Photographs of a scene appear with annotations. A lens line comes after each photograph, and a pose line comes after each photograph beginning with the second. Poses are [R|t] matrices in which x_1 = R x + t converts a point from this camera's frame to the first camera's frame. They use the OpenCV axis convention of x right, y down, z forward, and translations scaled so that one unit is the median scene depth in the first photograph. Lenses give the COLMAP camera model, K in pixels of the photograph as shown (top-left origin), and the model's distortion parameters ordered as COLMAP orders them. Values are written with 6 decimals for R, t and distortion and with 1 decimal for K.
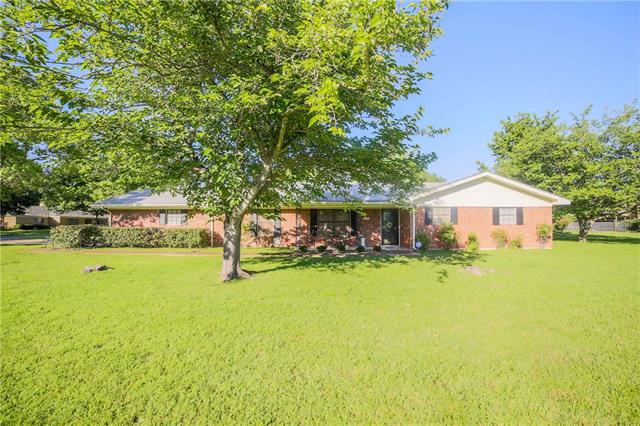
lens RADIAL K [[280.0, 0, 323.6], [0, 280.0, 216.4], [0, 0, 1]] dist [-0.079211, 0.000120]
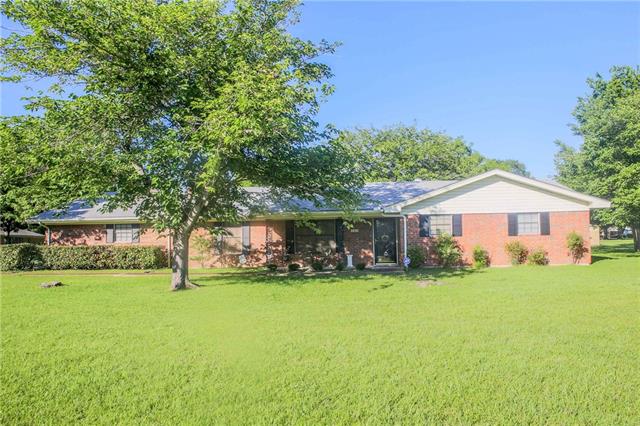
lens RADIAL K [[481.8, 0, 320.0], [0, 481.8, 213.0], [0, 0, 1]] dist [-0.086481, 0.000101]
pose [[0.995131, -0.021810, -0.096114, 0.205280], [0.019032, 0.999377, -0.029733, -0.004972], [0.096702, 0.027759, 0.994926, -0.417183]]
